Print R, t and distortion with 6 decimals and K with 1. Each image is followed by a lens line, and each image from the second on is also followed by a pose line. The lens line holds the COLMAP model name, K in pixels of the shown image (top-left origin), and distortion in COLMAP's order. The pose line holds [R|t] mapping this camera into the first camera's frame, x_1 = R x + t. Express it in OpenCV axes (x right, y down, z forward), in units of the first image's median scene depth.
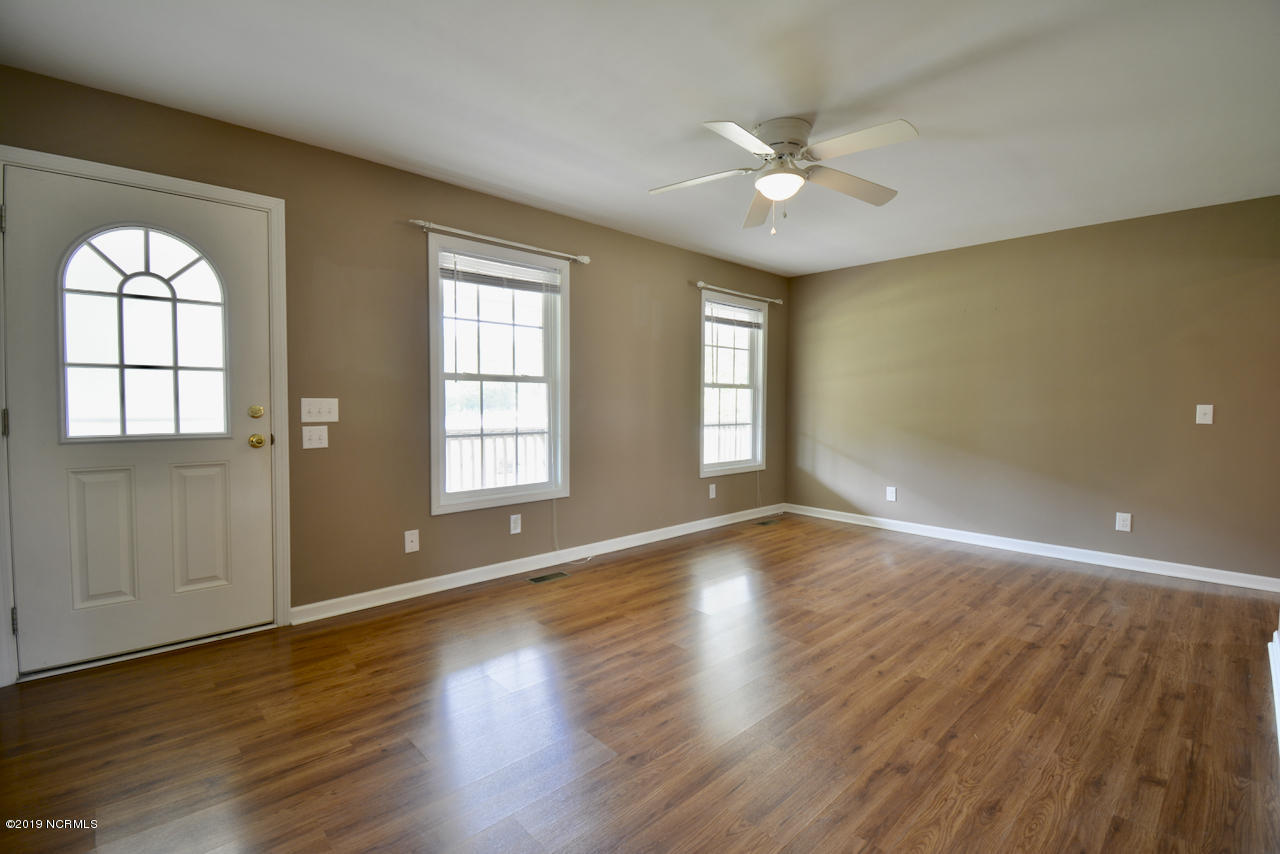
lens RADIAL K [[572.8, 0, 644.4], [0, 572.8, 425.4], [0, 0, 1]] dist [0.010981, -0.005913]
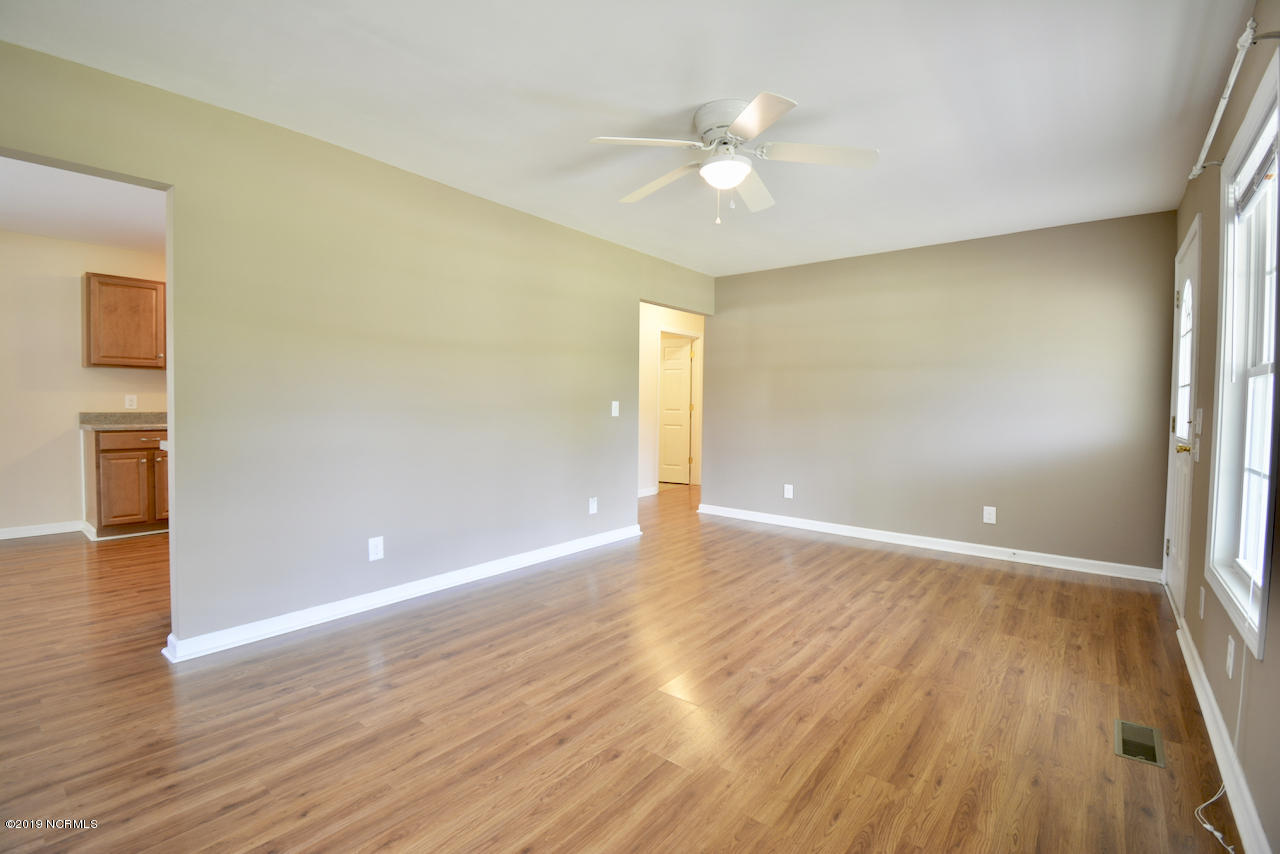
lens RADIAL K [[572.8, 0, 644.7], [0, 572.8, 421.6], [0, 0, 1]] dist [0.010981, -0.005913]
pose [[-0.989673, -0.013790, -0.142681, 0.492739], [-0.024999, 0.996712, 0.077072, -0.080906], [0.141149, 0.079843, -0.986763, 1.934094]]
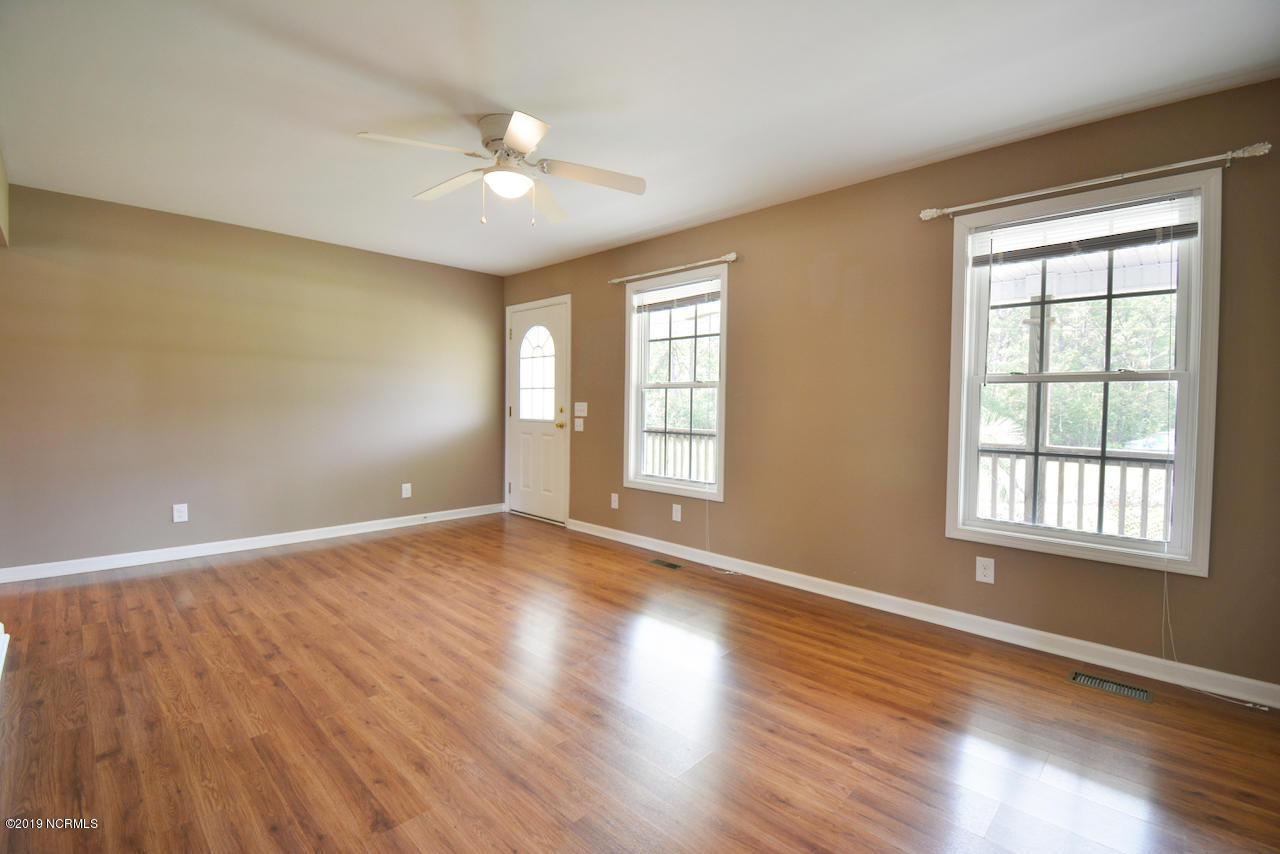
lens RADIAL K [[564.3, 0, 641.8], [0, 564.3, 426.5], [0, 0, 1]] dist [-0.000960, -0.002857]
pose [[0.043428, 0.035314, -0.998432, 1.224960], [-0.056787, 0.997847, 0.032824, -0.044190], [0.997441, 0.055272, 0.045340, 1.201778]]
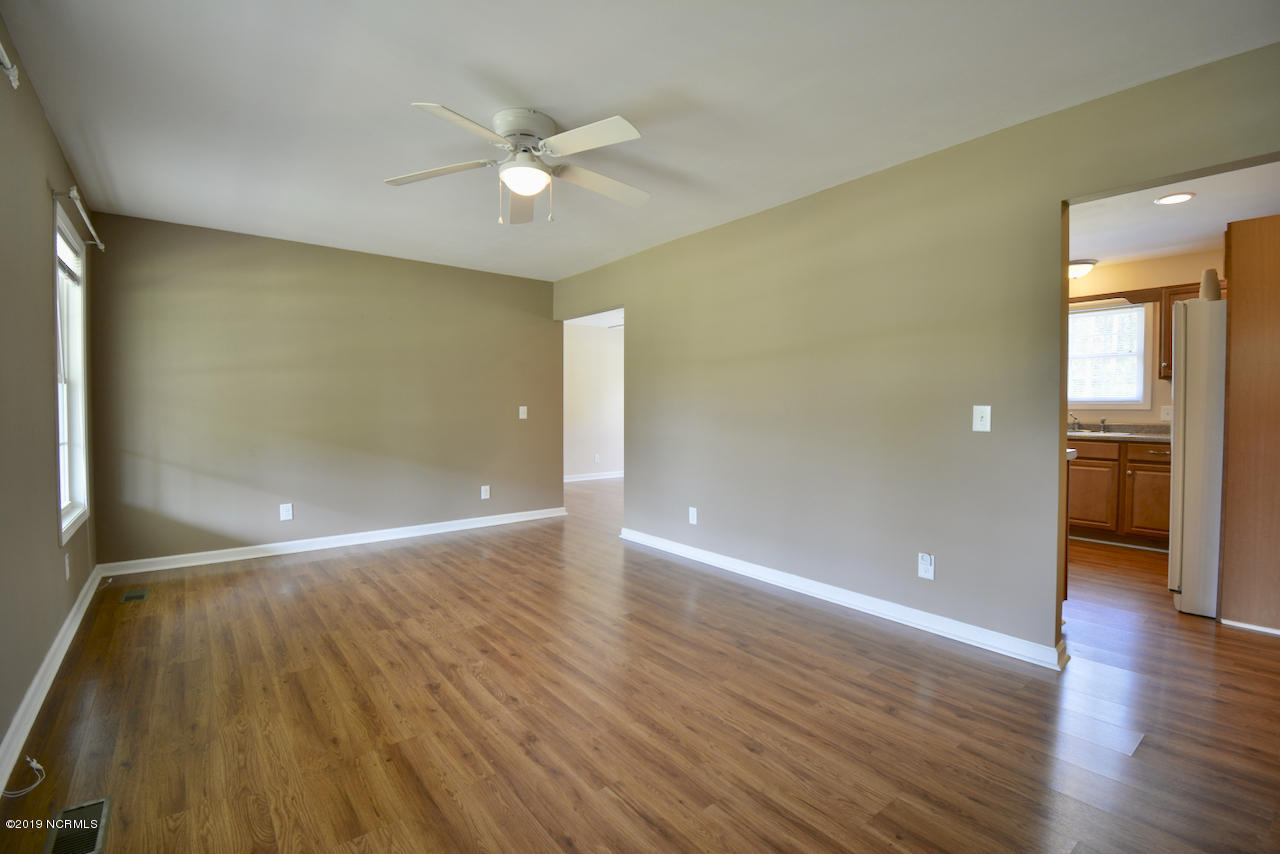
lens RADIAL K [[572.8, 0, 639.2], [0, 572.8, 418.6], [0, 0, 1]] dist [0.010981, -0.005913]
pose [[0.091161, -0.030859, 0.995358, -0.716125], [0.043183, 0.998702, 0.027008, -0.040057], [-0.994899, 0.040521, 0.092375, 0.732176]]
